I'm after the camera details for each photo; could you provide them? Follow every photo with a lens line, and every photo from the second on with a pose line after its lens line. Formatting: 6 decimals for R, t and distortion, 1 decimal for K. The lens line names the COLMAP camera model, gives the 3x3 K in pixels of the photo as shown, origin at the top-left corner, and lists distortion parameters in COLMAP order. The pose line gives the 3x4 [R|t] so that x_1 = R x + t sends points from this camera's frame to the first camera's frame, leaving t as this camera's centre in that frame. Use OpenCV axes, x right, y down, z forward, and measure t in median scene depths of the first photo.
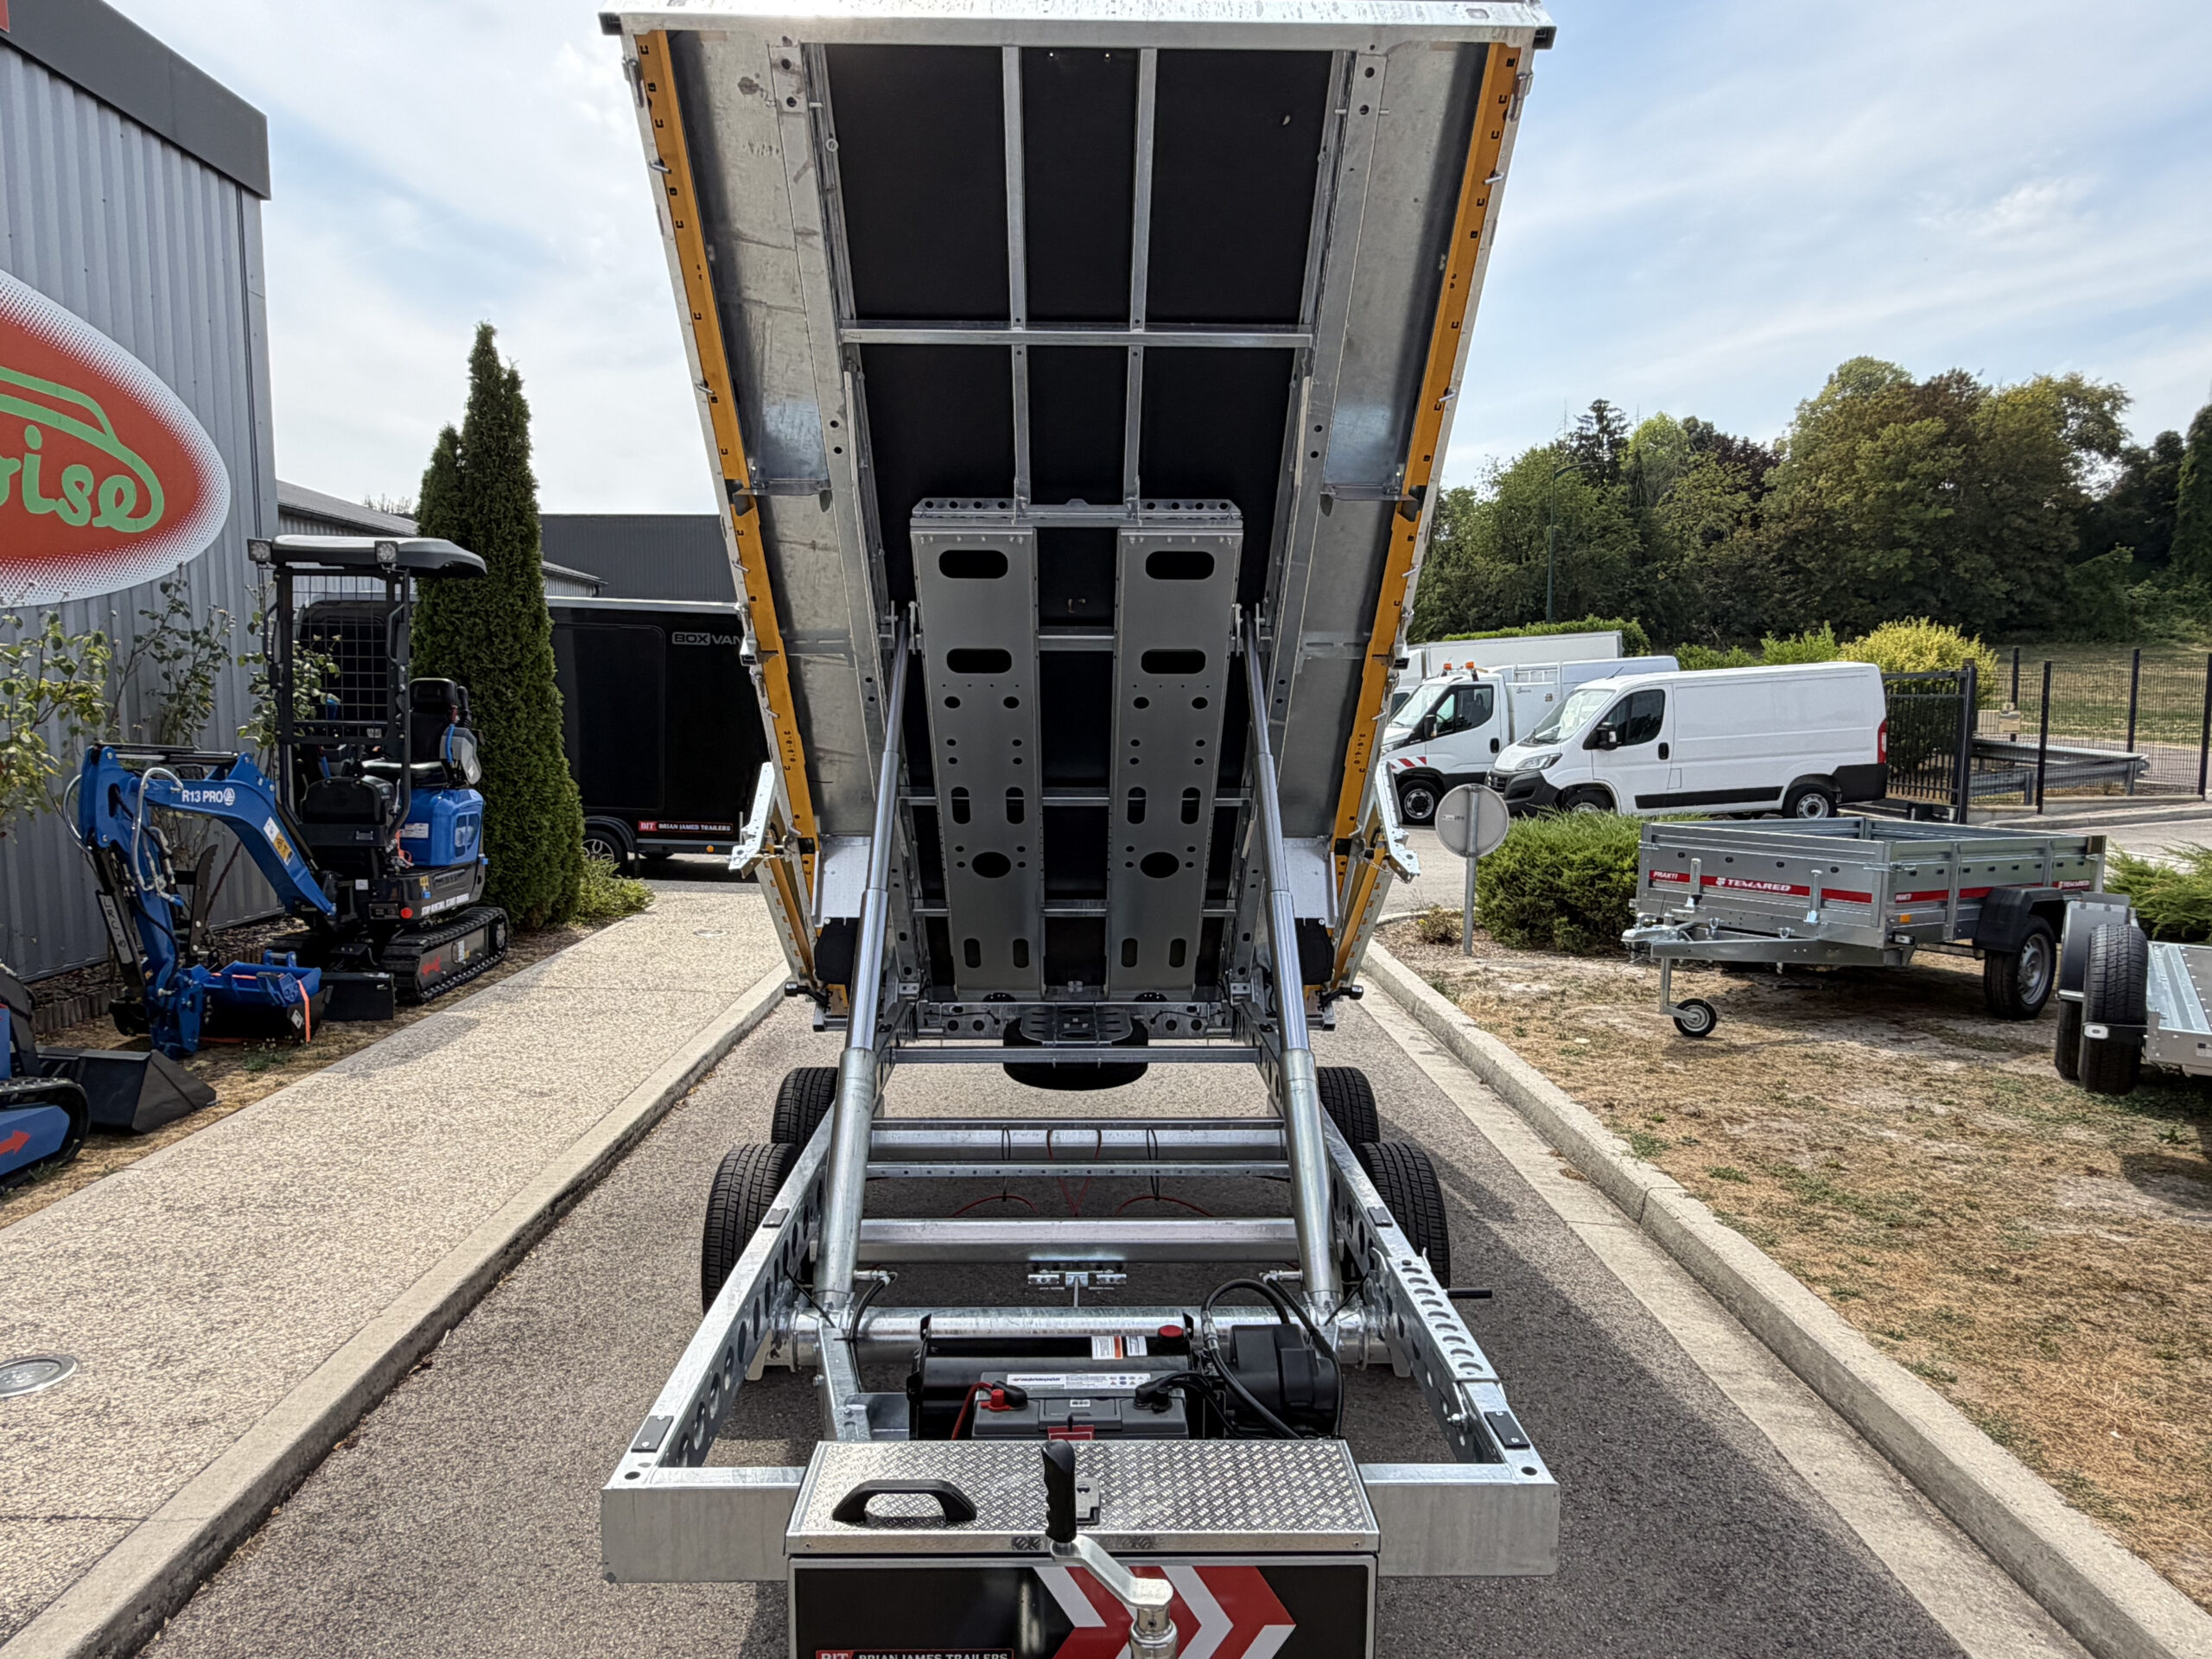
lens RADIAL K [[1414.5, 0, 1096.9], [0, 1414.5, 836.0], [0, 0, 1]] dist [-0.000865, 0.002641]
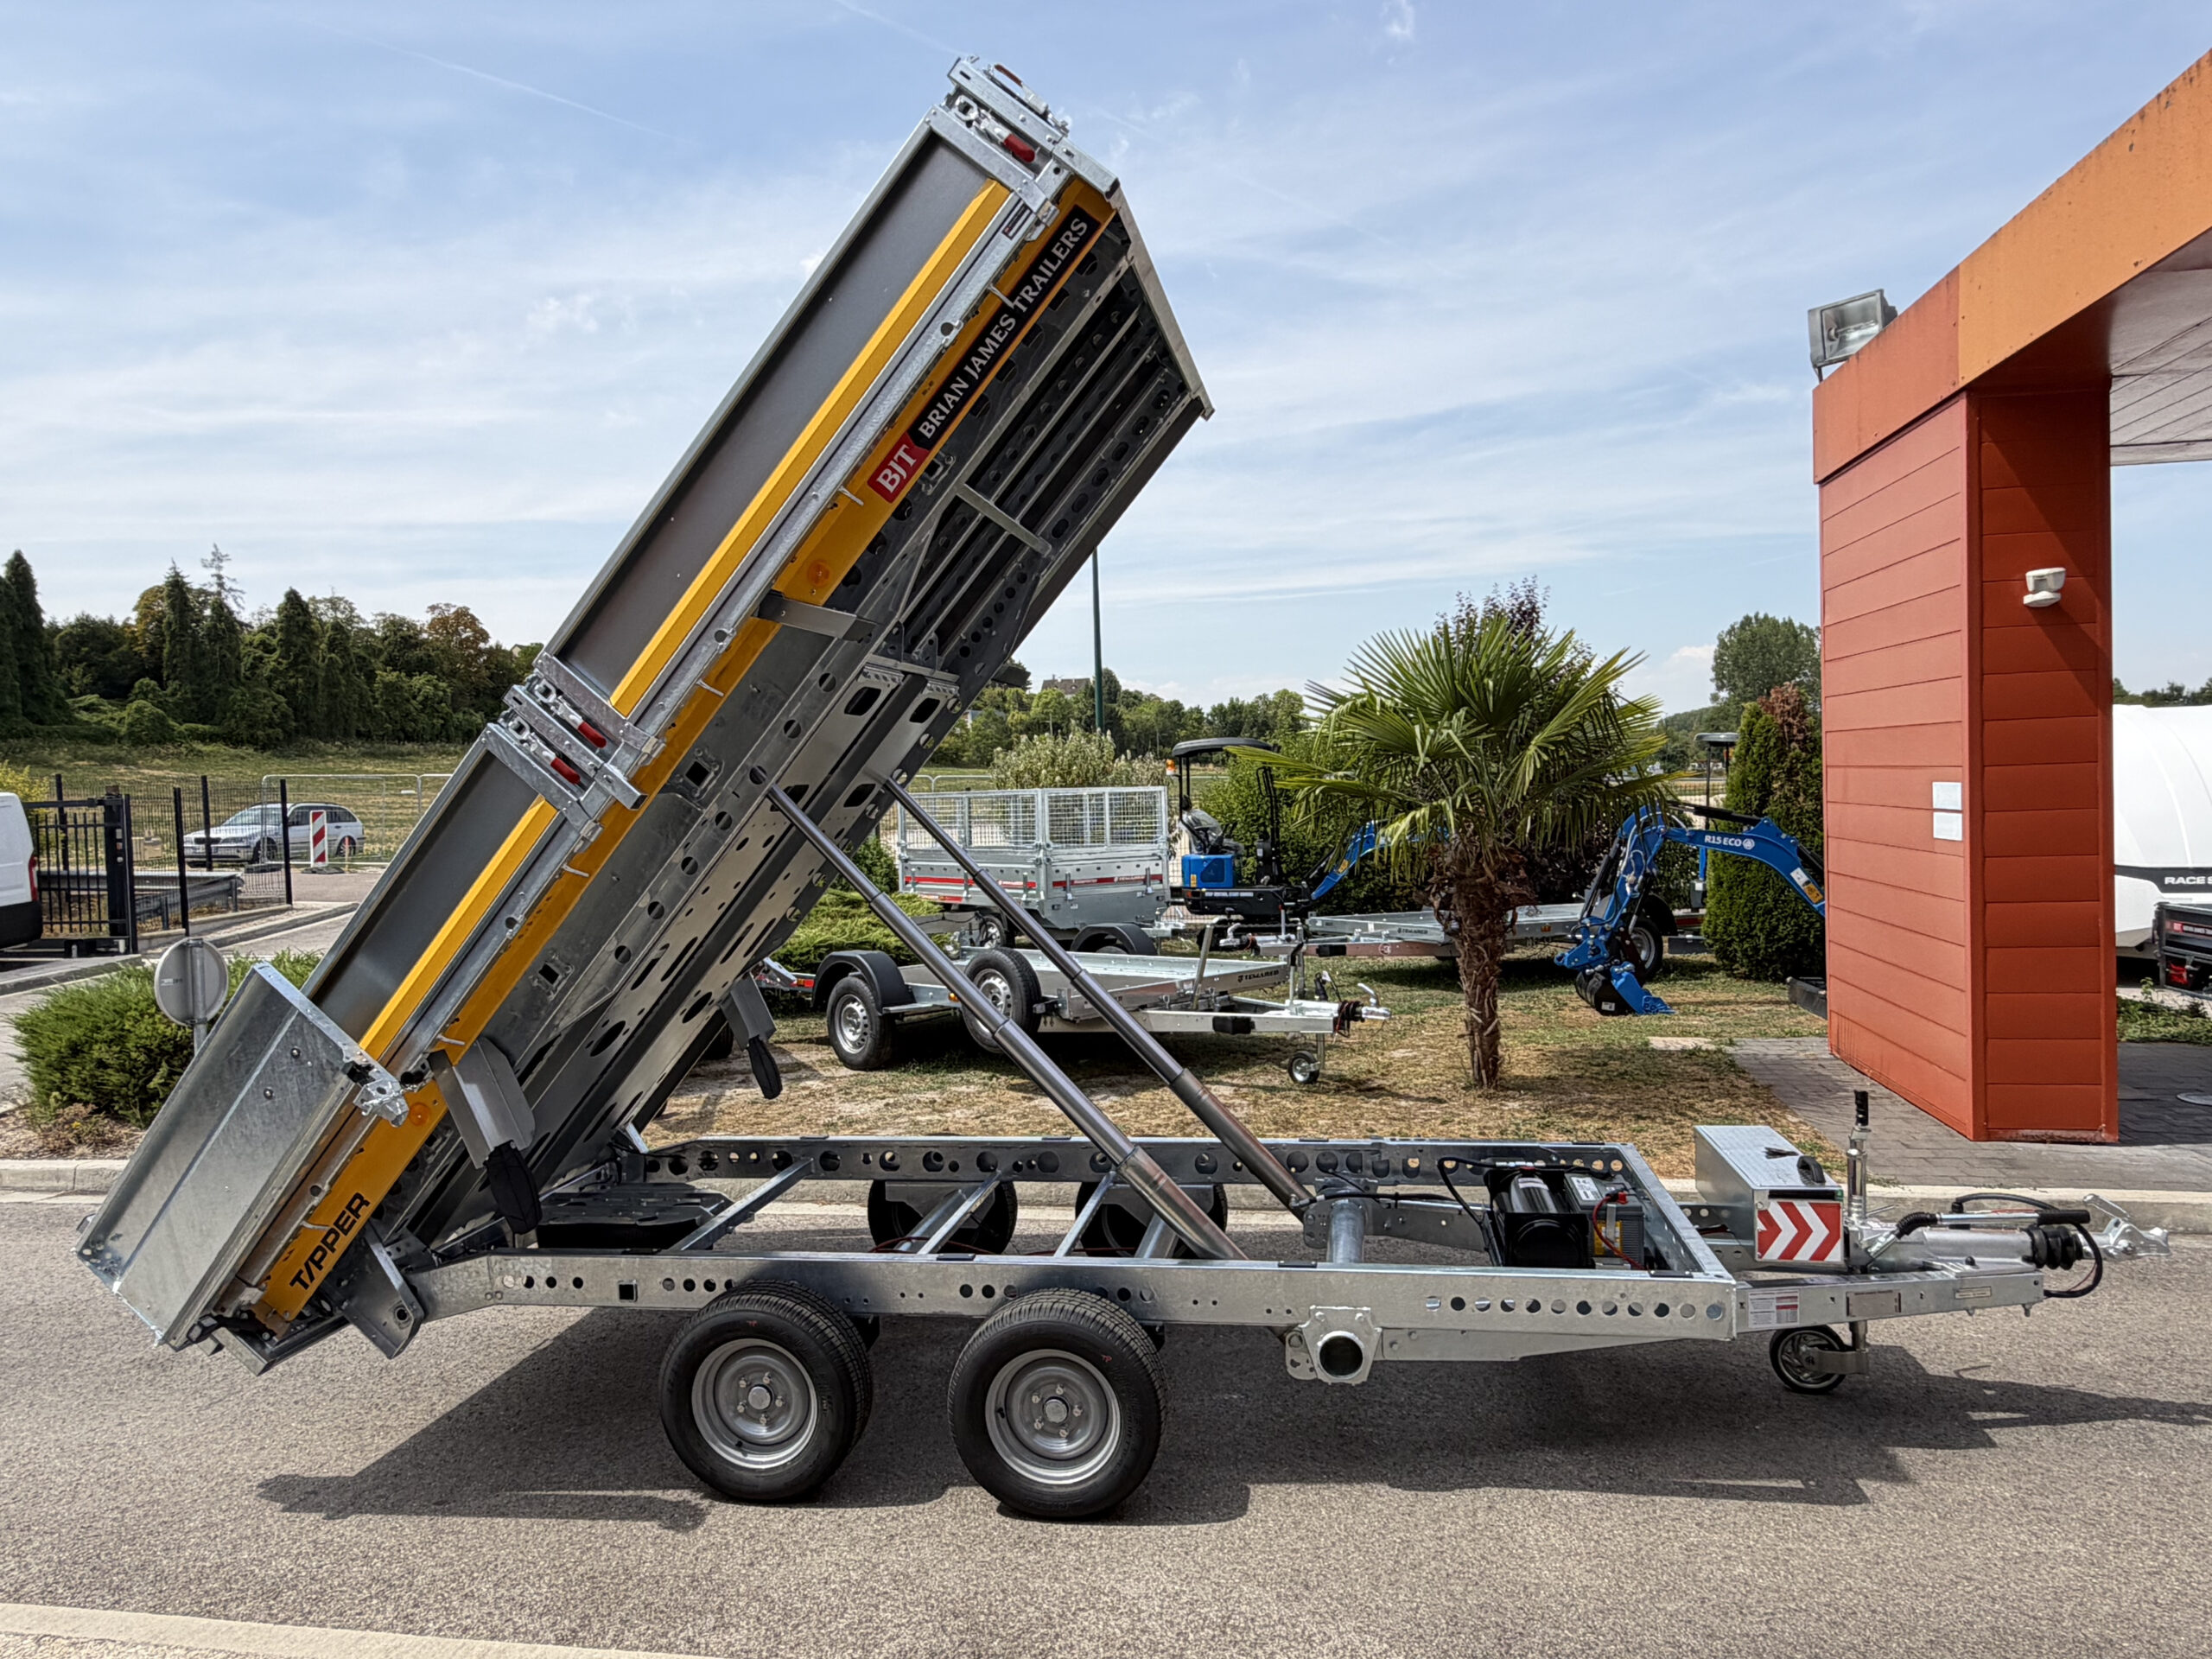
lens RADIAL K [[1460.2, 0, 1089.8], [0, 1460.2, 837.3], [0, 0, 1]] dist [-0.003350, 0.002855]
pose [[0.202531, -0.044054, 0.978284, -0.610762], [0.129852, 0.991374, 0.017760, -0.054406], [-0.970628, 0.123435, 0.206505, 0.368269]]
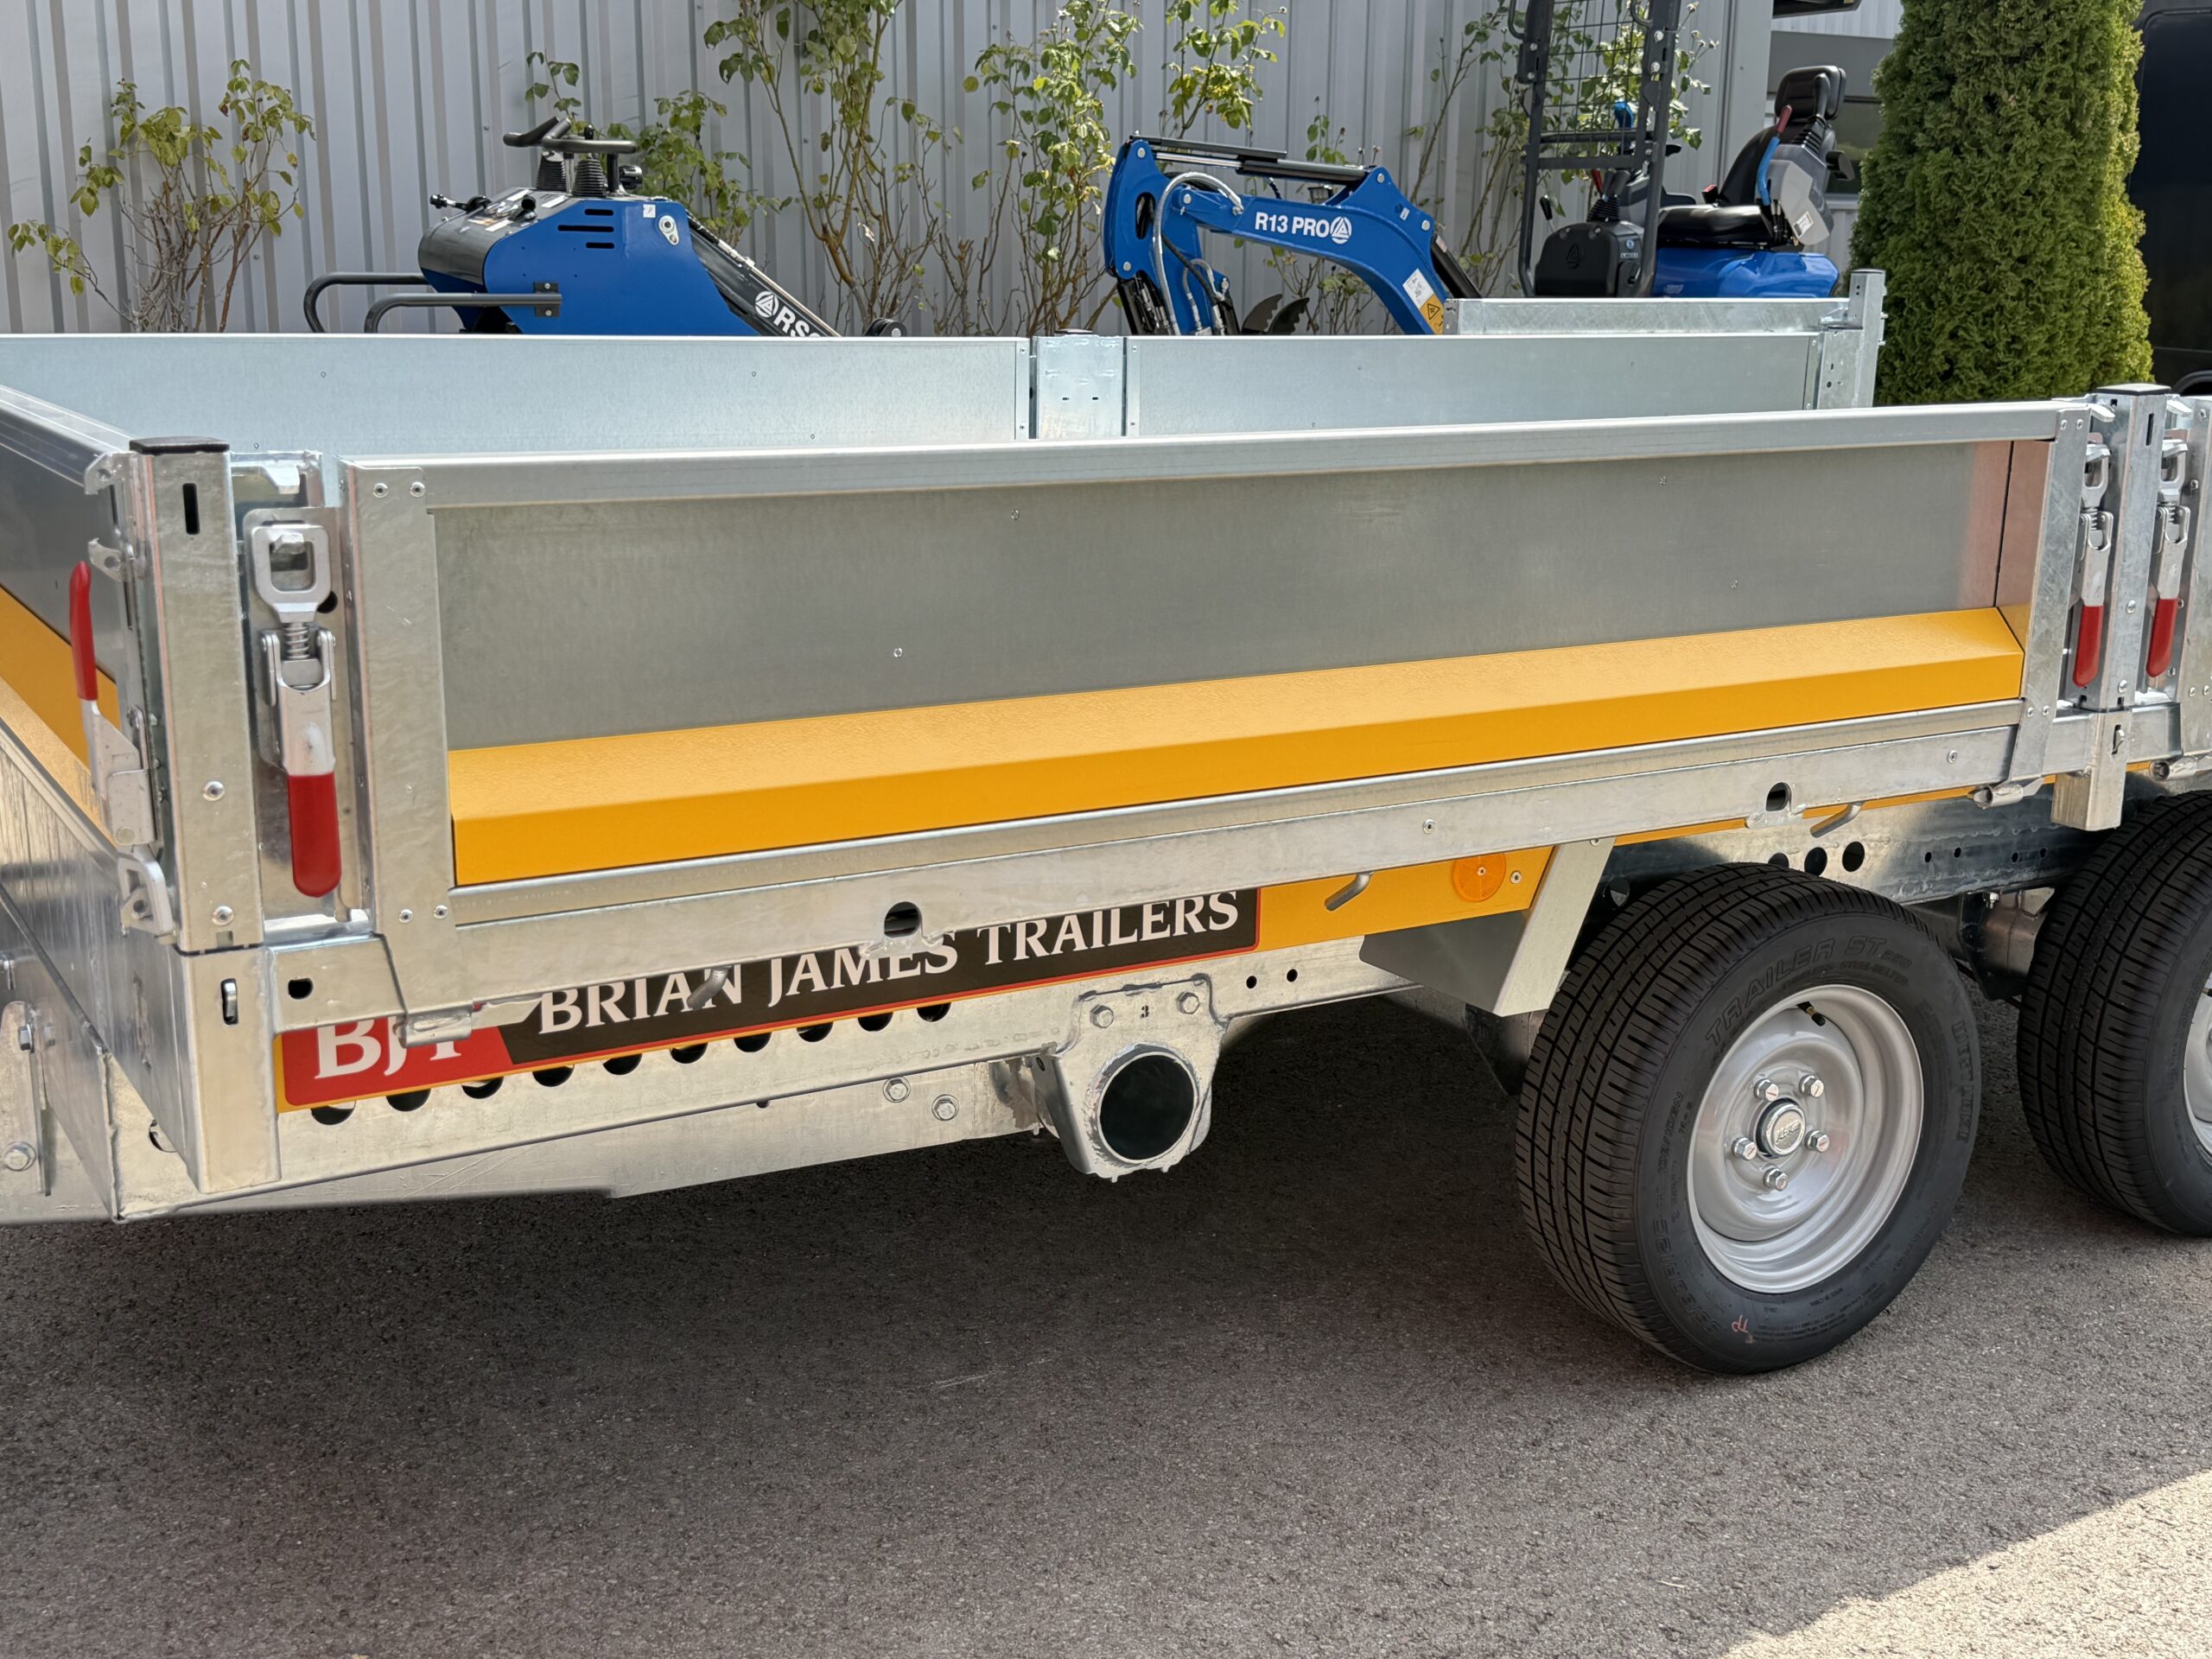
lens RADIAL K [[2428.6, 0, 1121.8], [0, 2428.6, 833.7], [0, 0, 1]] dist [0.077479, 0.000000]
pose [[0.499535, 0.201904, -0.842437, 0.361642], [-0.093616, 0.979347, 0.179206, 0.051069], [0.861220, -0.010654, 0.508120, 0.245504]]
